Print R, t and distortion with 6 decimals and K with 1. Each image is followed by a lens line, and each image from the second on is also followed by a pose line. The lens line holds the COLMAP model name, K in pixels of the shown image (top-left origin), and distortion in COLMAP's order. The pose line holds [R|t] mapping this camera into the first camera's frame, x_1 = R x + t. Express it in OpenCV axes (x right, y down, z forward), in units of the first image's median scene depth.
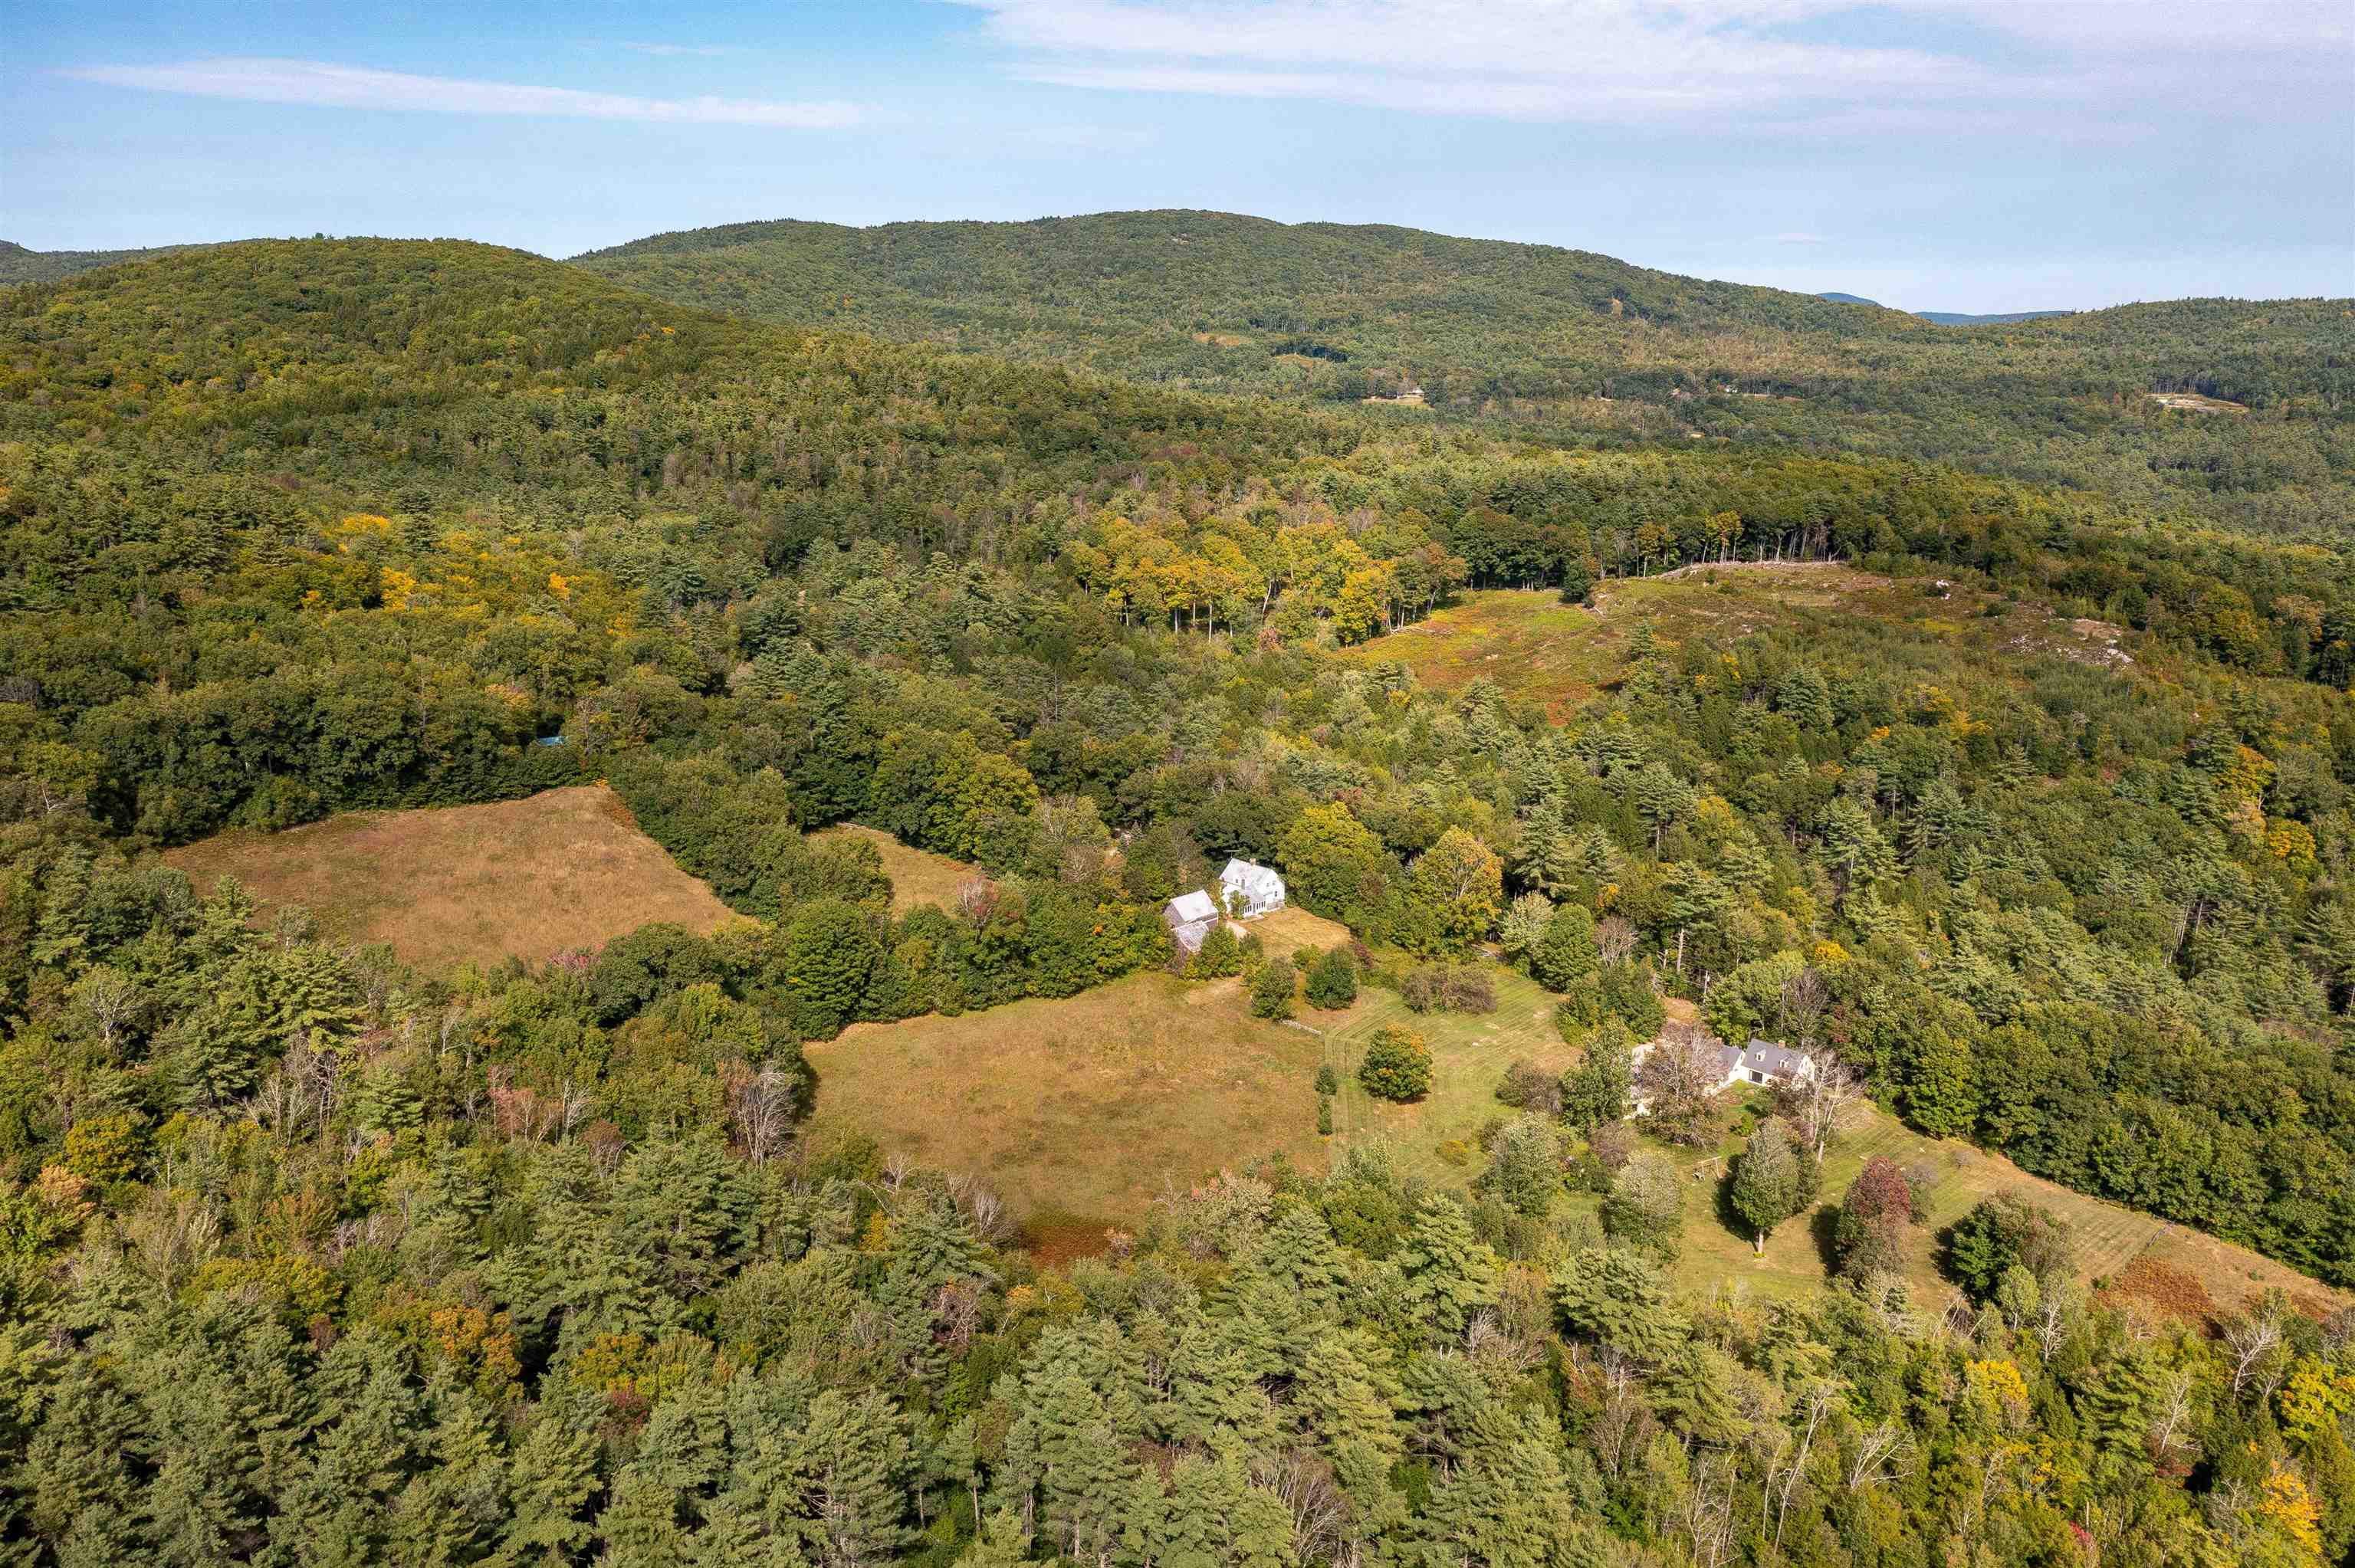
lens RADIAL K [[1887.1, 0, 1179.0], [0, 1887.1, 784.6], [0, 0, 1]] dist [-0.005359, 0.062889]
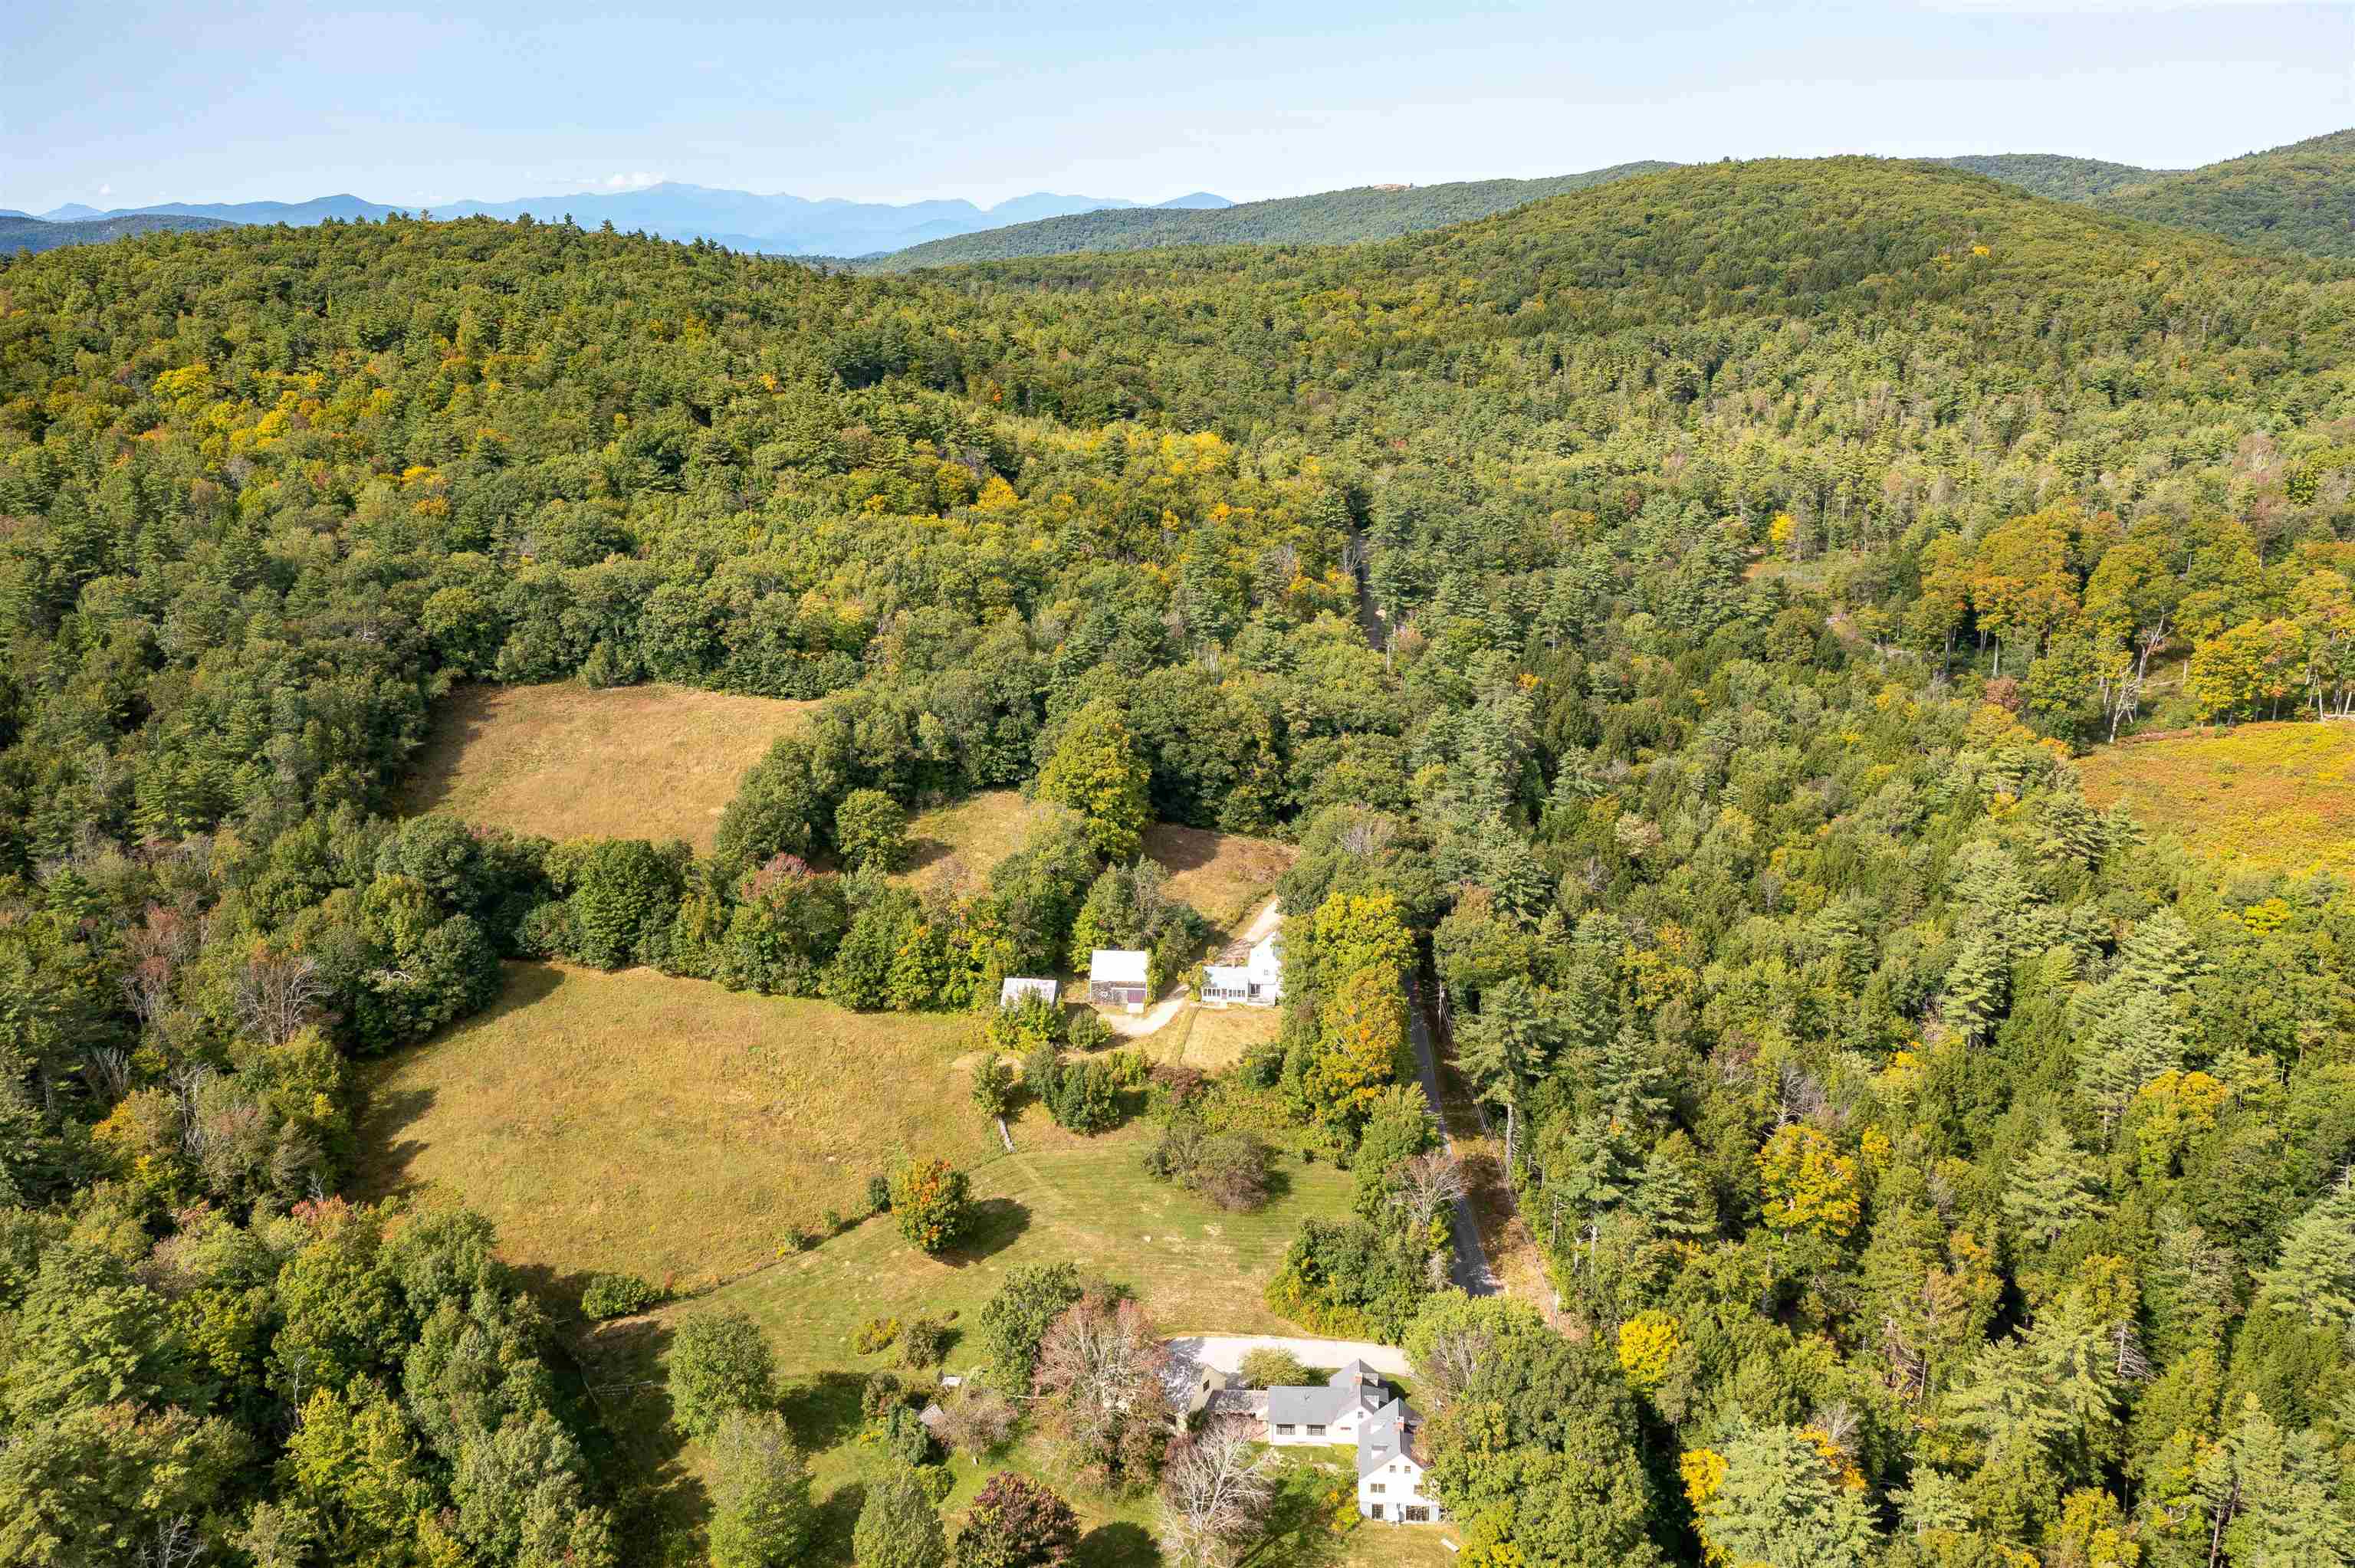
lens RADIAL K [[1887.1, 0, 1177.8], [0, 1887.1, 802.2], [0, 0, 1]] dist [-0.005359, 0.062889]
pose [[0.640795, 0.219280, -0.735730, 0.599894], [-0.179371, 0.974579, 0.134242, -0.119594], [0.746464, 0.045947, 0.663838, 0.435399]]
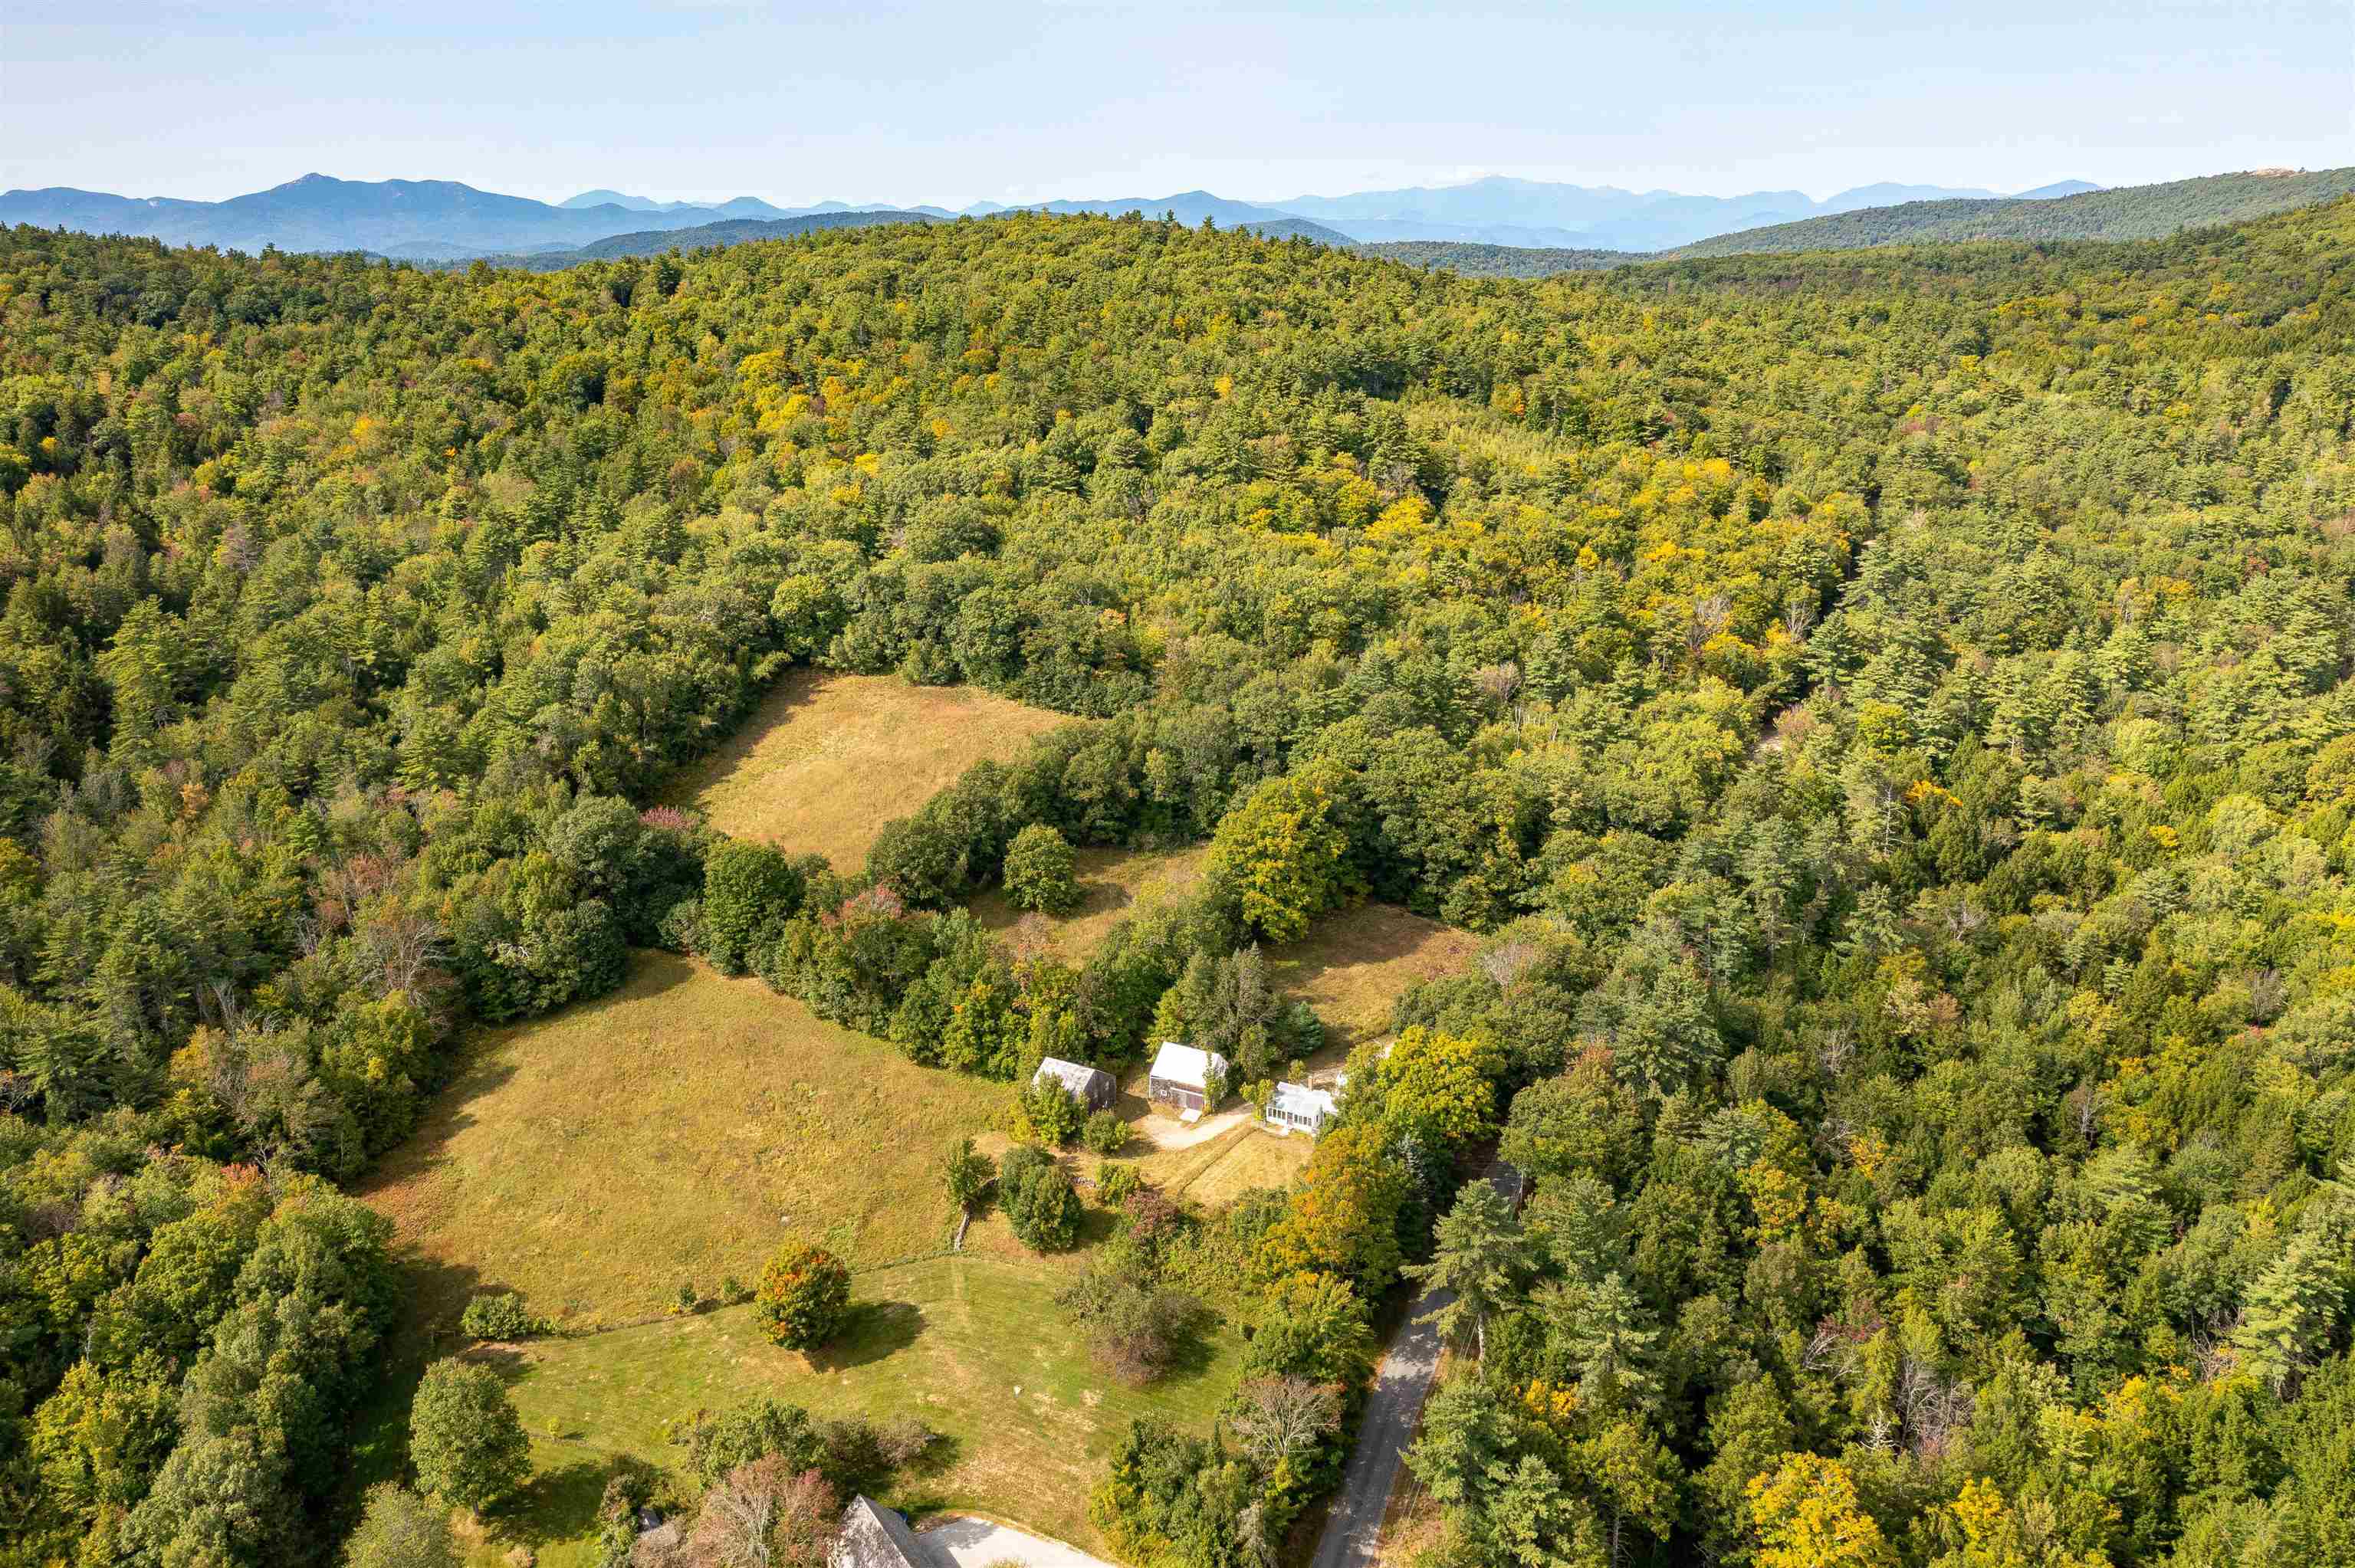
lens RADIAL K [[1887.1, 0, 1171.2], [0, 1887.1, 790.6], [0, 0, 1]] dist [-0.005359, 0.062889]
pose [[0.270511, 0.276248, -0.922231, 0.636283], [-0.231319, 0.948534, 0.216275, -0.190768], [0.934513, 0.154825, 0.320491, 0.704407]]
